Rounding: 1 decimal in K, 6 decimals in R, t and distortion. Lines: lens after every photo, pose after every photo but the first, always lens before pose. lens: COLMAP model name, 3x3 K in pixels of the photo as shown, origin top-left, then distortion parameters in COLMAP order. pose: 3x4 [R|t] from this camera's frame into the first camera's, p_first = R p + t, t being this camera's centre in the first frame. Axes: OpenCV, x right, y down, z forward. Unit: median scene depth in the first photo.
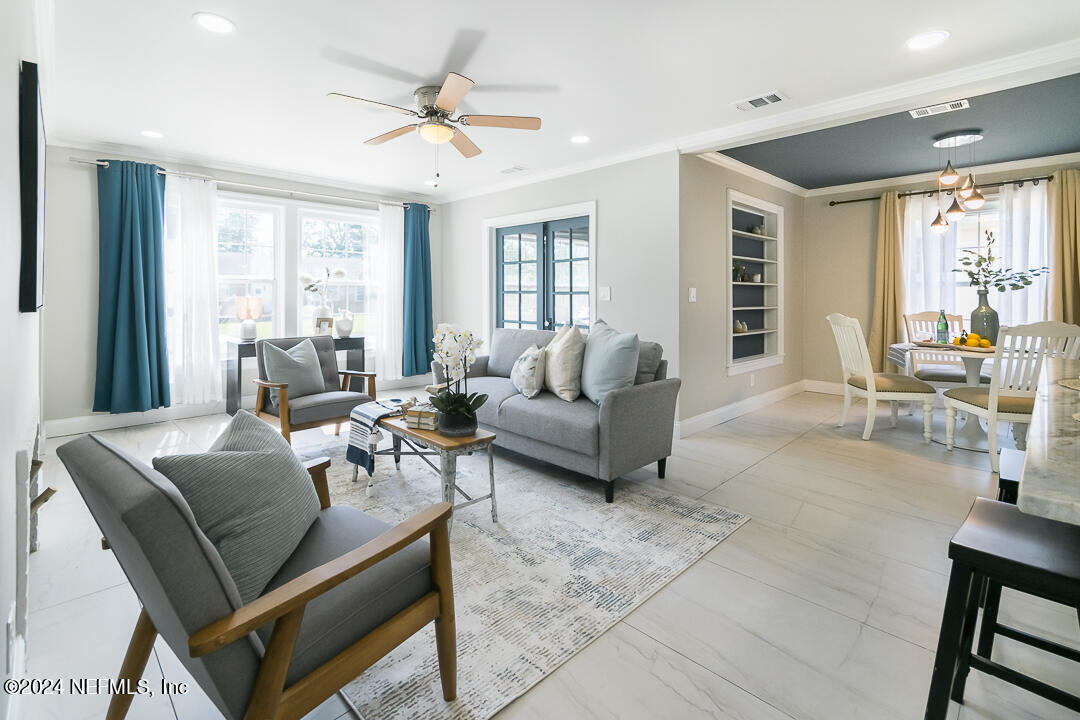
lens RADIAL K [[491.0, 0, 523.3], [0, 491.0, 298.6], [0, 0, 1]] dist [0.003619, -0.000565]
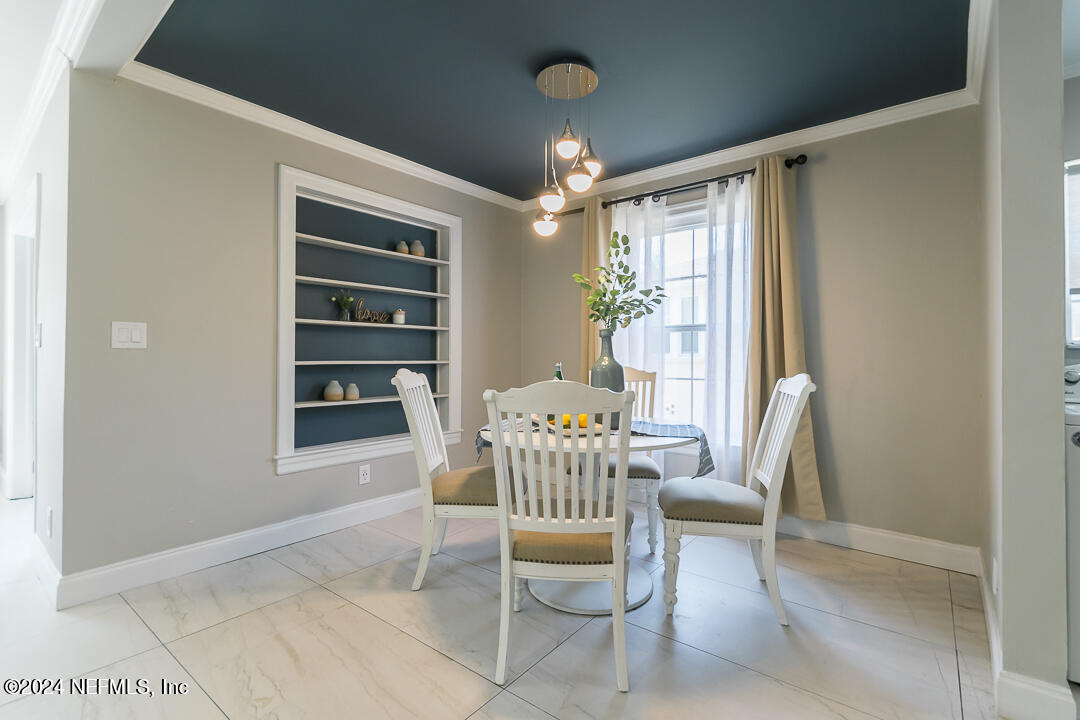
lens RADIAL K [[491.0, 0, 548.6], [0, 491.0, 352.5], [0, 0, 1]] dist [0.003619, -0.000565]
pose [[0.988643, 0.003372, 0.150247, 0.603960], [-0.001501, 0.999920, -0.012564, 0.014628], [-0.150277, 0.012196, 0.988569, 0.326700]]
